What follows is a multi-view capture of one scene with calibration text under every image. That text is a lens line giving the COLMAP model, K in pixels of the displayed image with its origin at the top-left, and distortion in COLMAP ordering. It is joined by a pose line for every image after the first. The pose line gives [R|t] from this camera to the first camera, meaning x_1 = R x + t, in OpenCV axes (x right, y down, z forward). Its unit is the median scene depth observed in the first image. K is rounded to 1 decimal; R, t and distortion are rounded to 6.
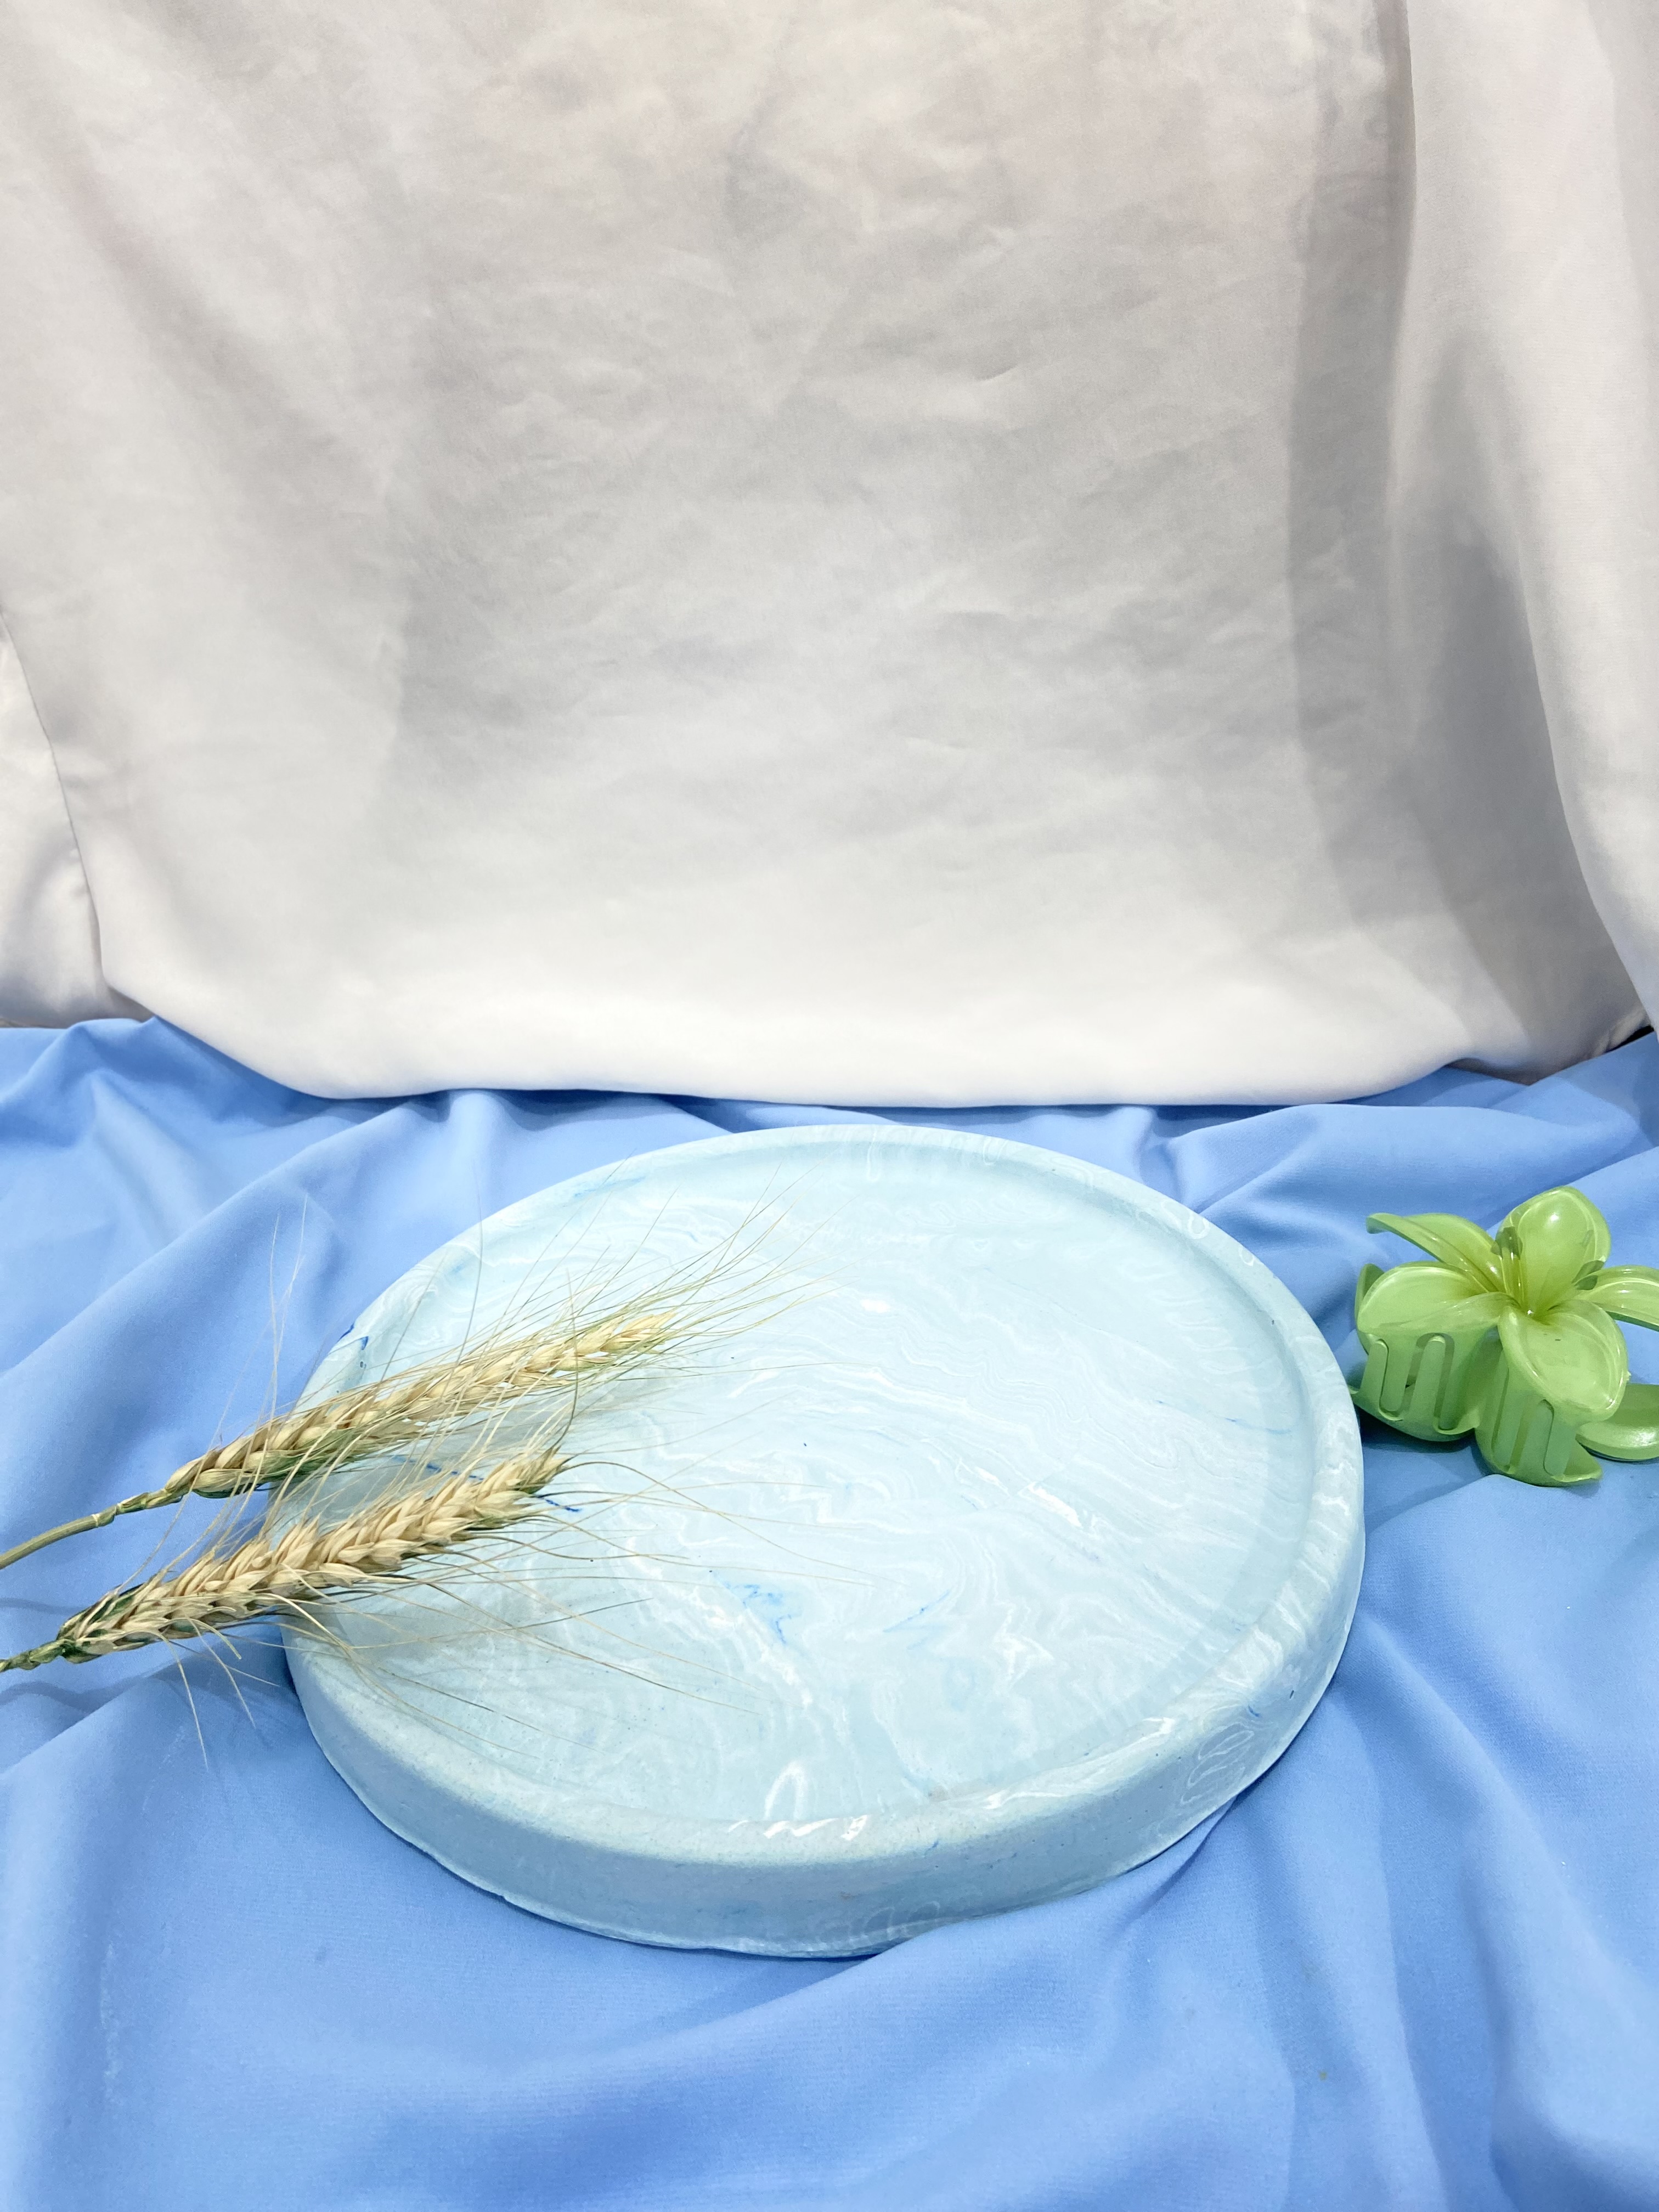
lens RADIAL K [[1680.2, 0, 822.1], [0, 1680.2, 1104.1], [0, 0, 1]] dist [0.134377, -0.183926]
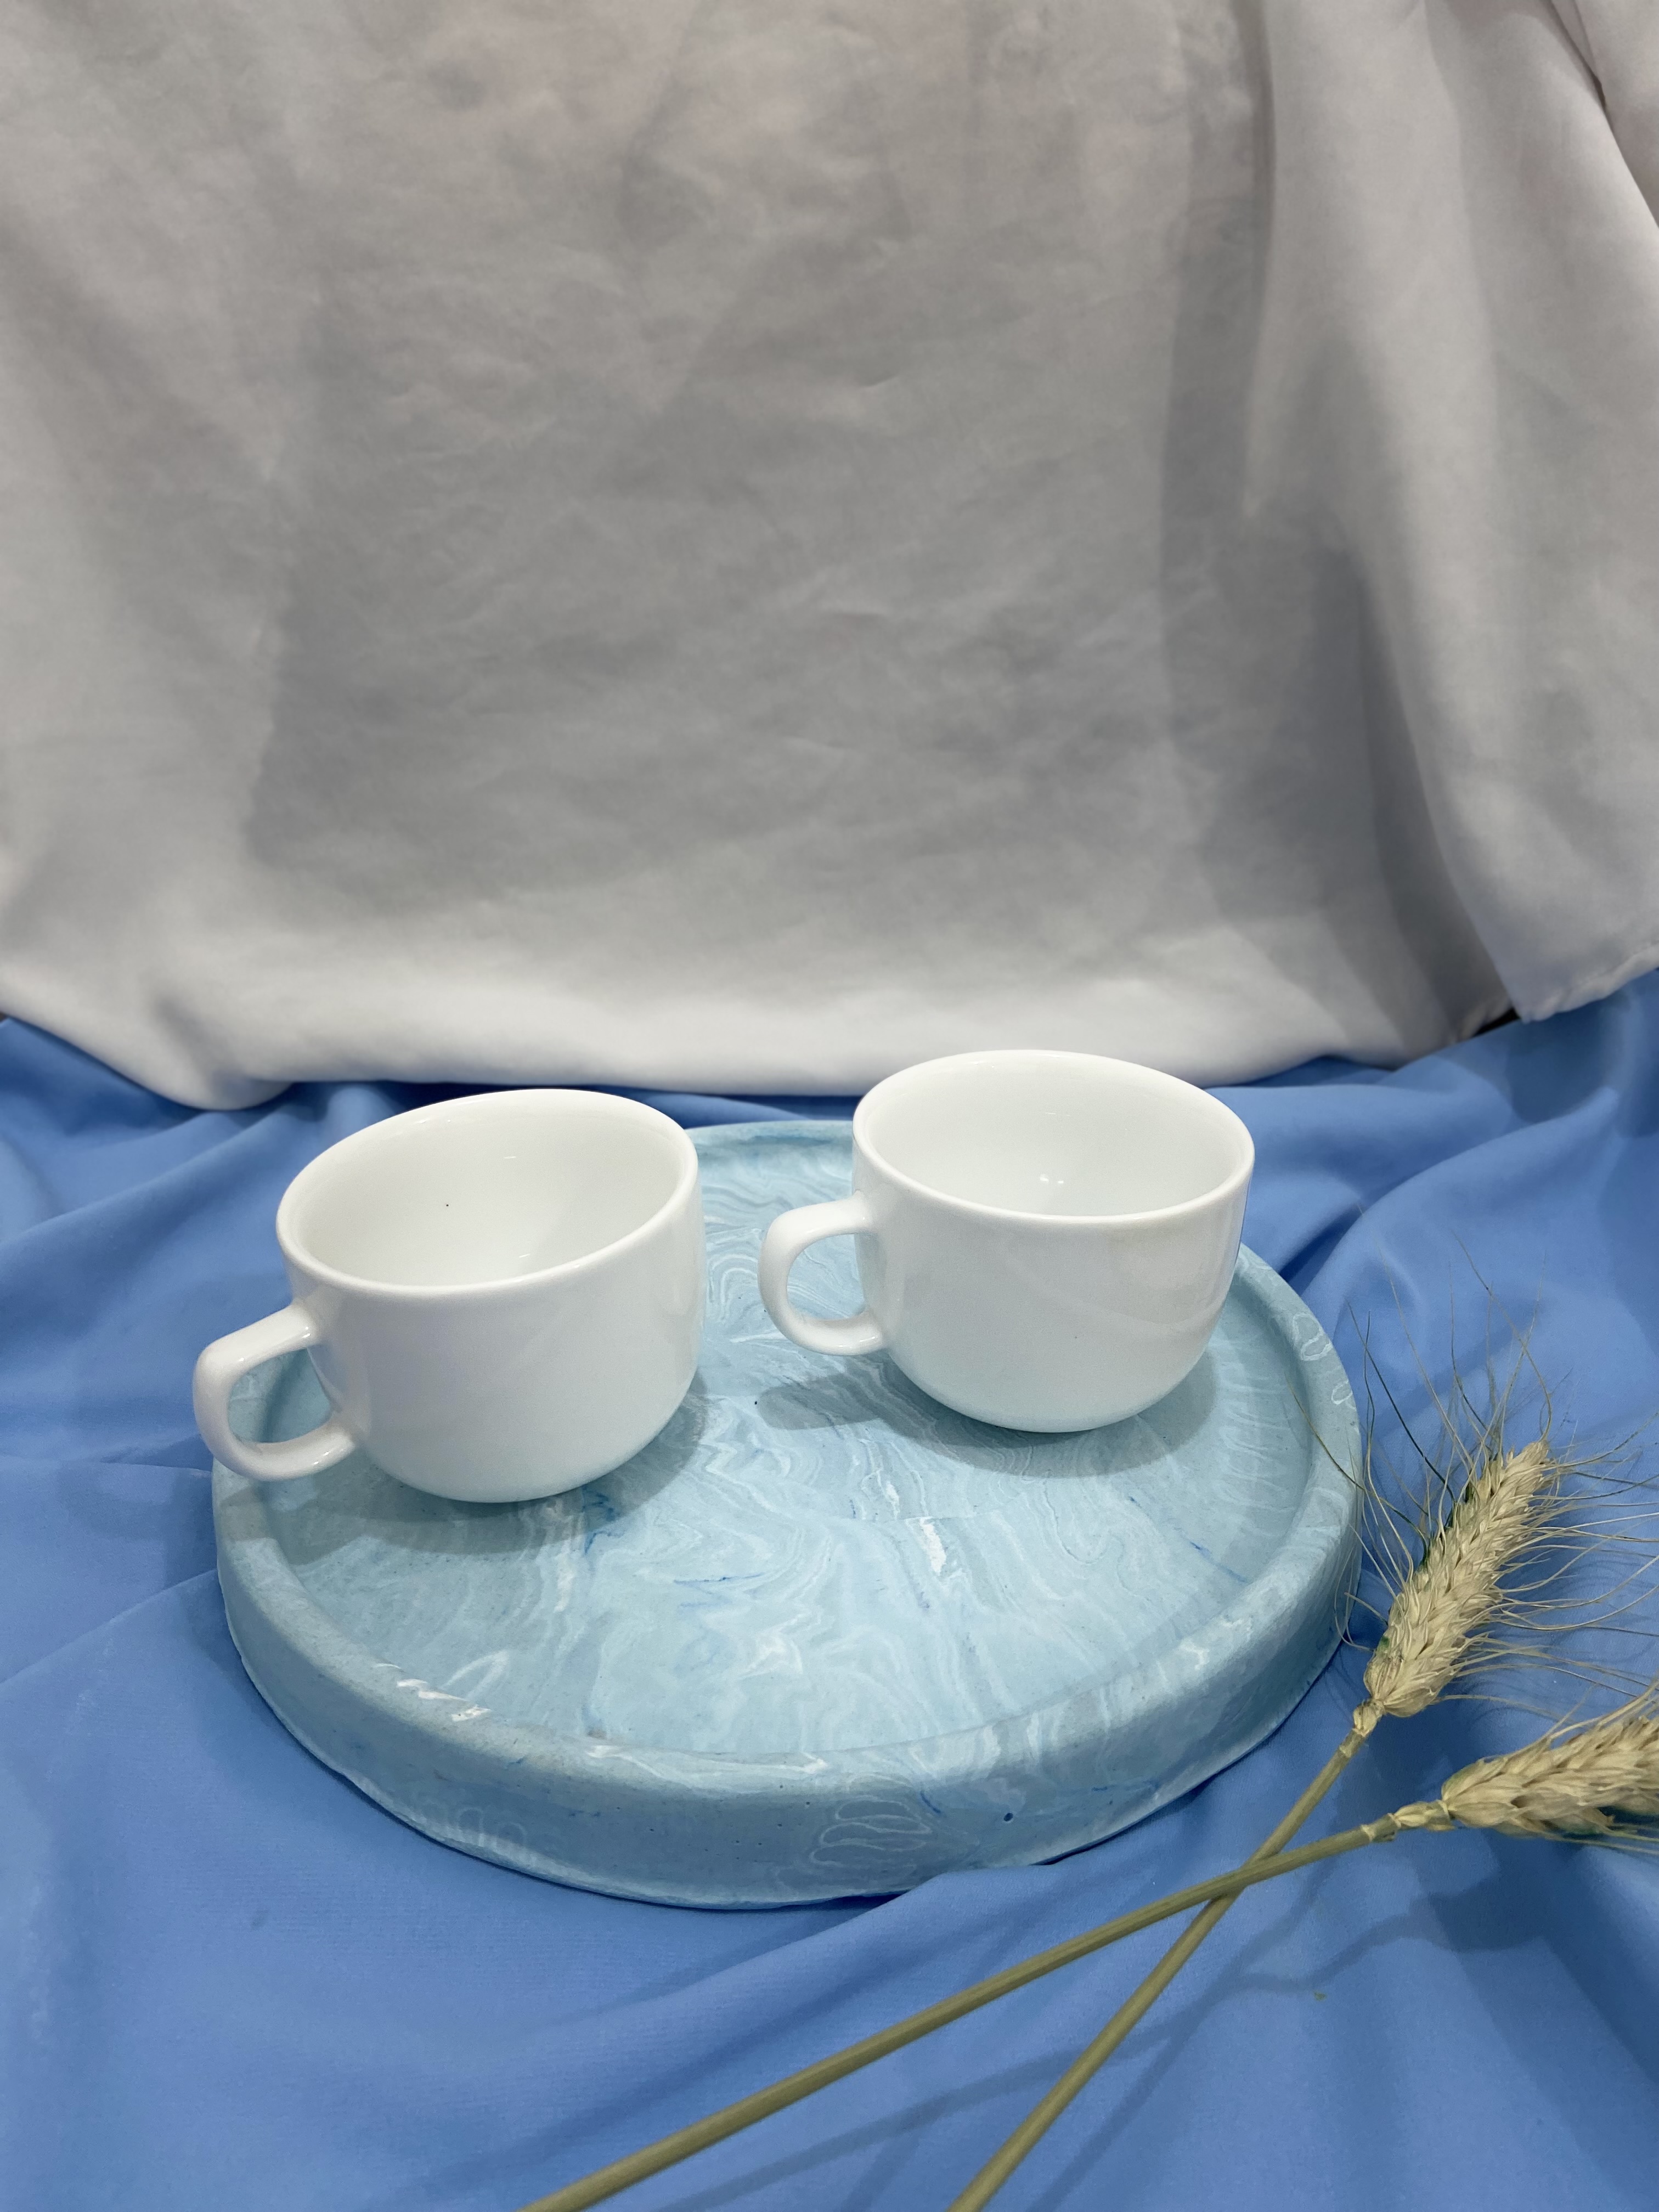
lens RADIAL K [[1680.2, 0, 822.1], [0, 1680.2, 1104.1], [0, 0, 1]] dist [0.134377, -0.183926]
pose [[0.861962, 0.256885, -0.437071, 0.467323], [-0.281639, 0.959483, 0.008500, 0.021859], [0.421546, 0.115769, 0.899387, 0.148905]]
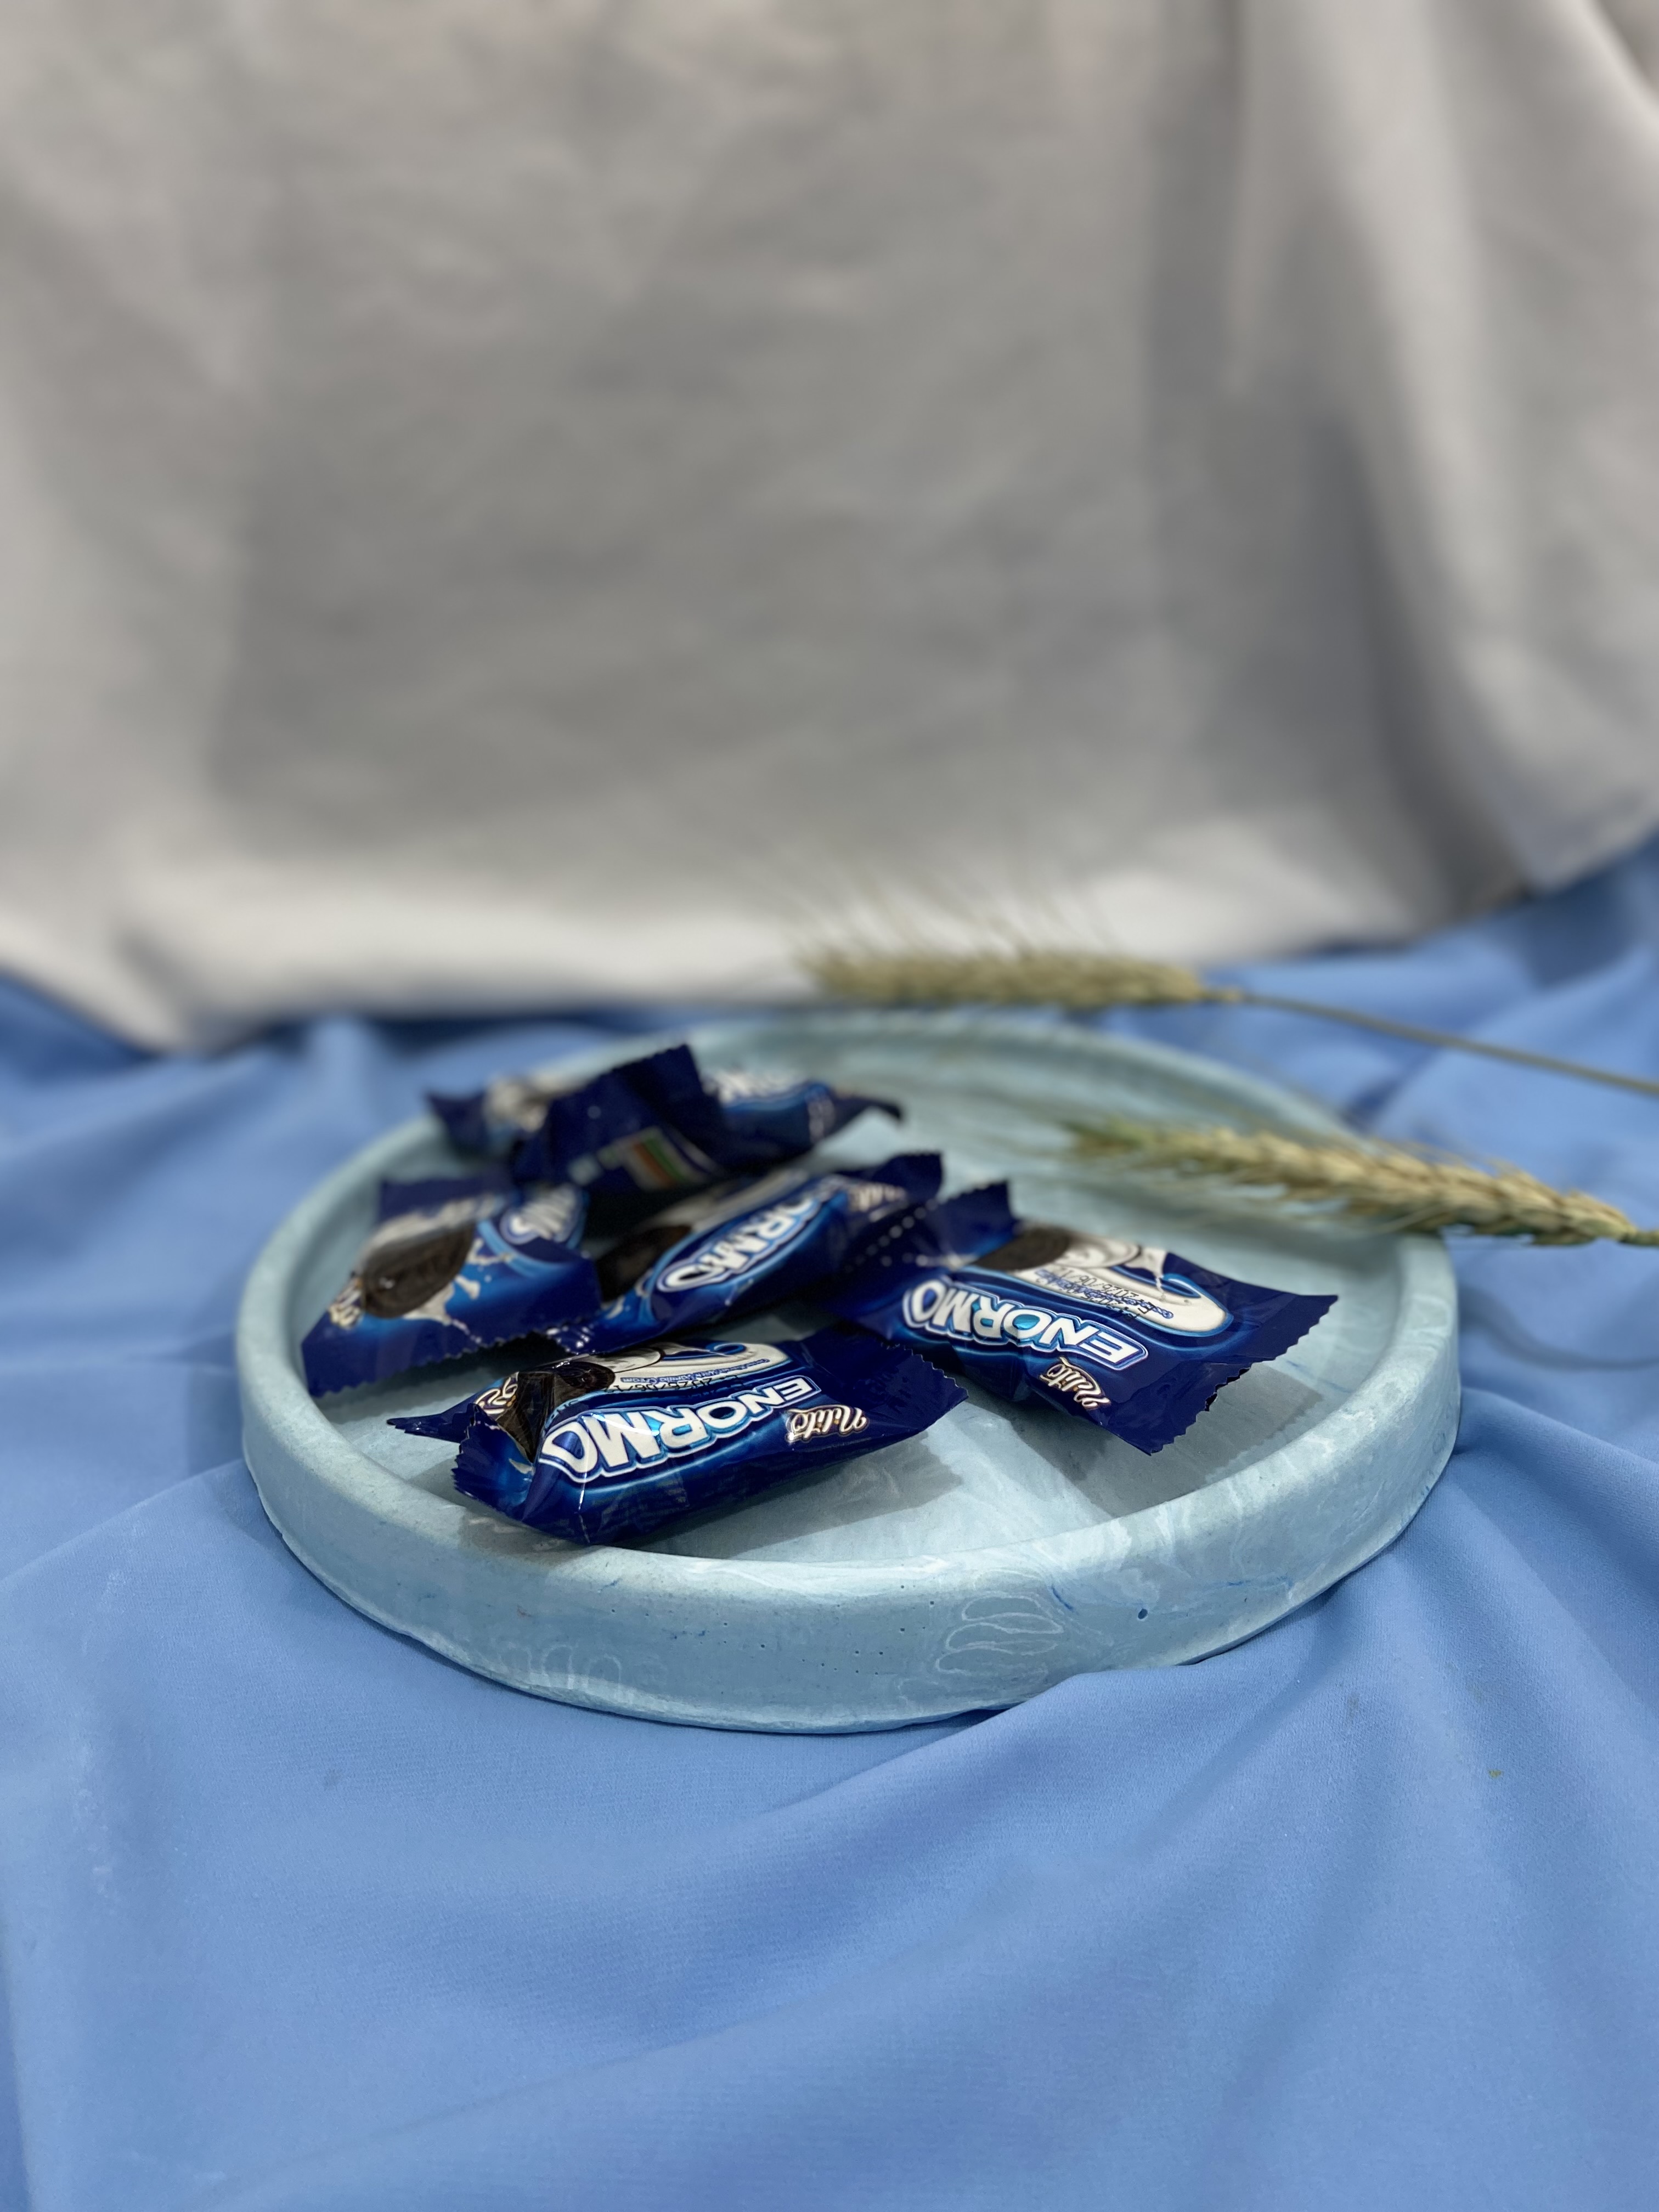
lens RADIAL K [[1680.2, 0, 822.1], [0, 1680.2, 1104.1], [0, 0, 1]] dist [0.134377, -0.183926]
pose [[0.891095, 0.198889, -0.407913, 0.409564], [-0.233966, 0.971525, -0.037410, 0.175810], [0.388857, 0.128773, 0.912254, 0.186846]]
